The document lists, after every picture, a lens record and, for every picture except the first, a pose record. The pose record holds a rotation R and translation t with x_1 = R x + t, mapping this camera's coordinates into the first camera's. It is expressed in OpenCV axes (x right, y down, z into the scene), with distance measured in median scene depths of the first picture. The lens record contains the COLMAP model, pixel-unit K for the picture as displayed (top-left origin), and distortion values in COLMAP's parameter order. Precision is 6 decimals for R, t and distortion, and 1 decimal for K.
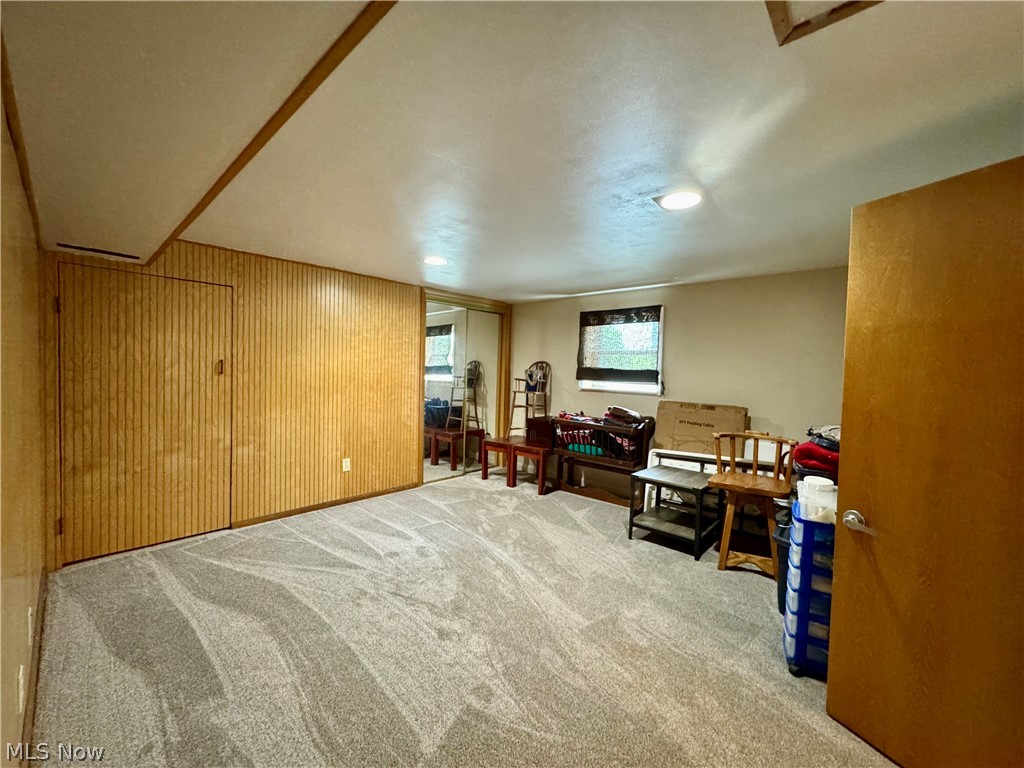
lens RADIAL K [[414.5, 0, 514.3], [0, 414.5, 381.2], [0, 0, 1]] dist [0.001439, 0.000679]
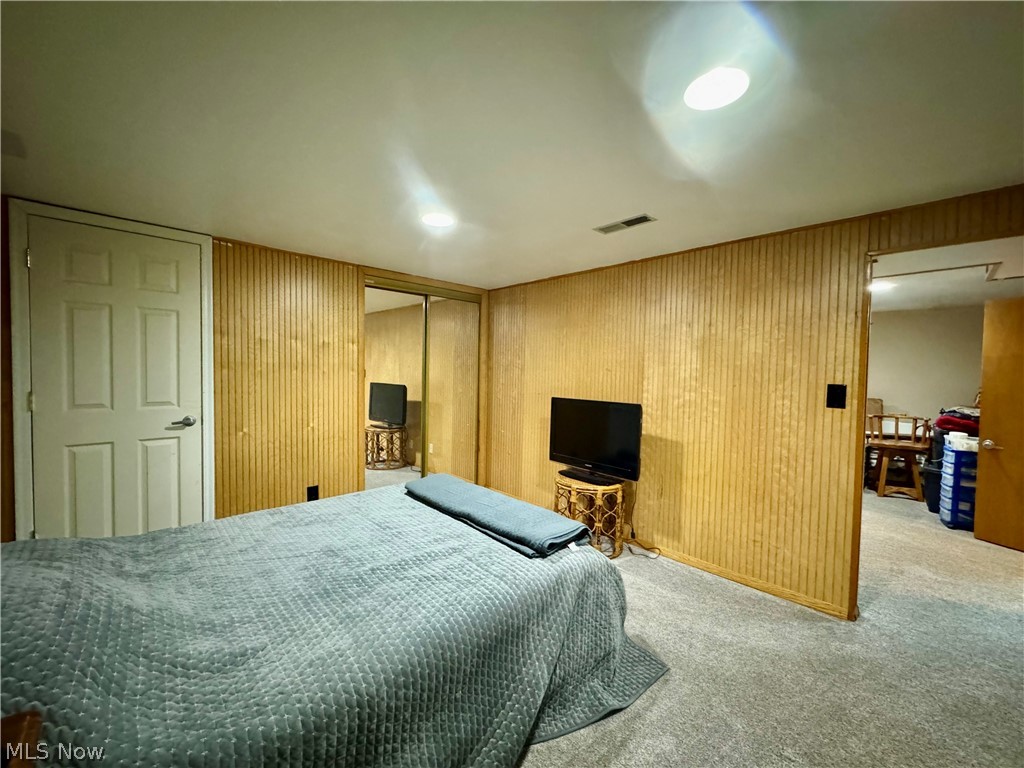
lens RADIAL K [[414.5, 0, 509.0], [0, 414.5, 383.7], [0, 0, 1]] dist [0.001439, 0.000679]
pose [[0.996062, -0.012198, -0.087820, -1.148656], [0.012598, 0.999913, 0.004005, -0.021098], [0.087763, -0.005096, 0.996128, -1.069471]]
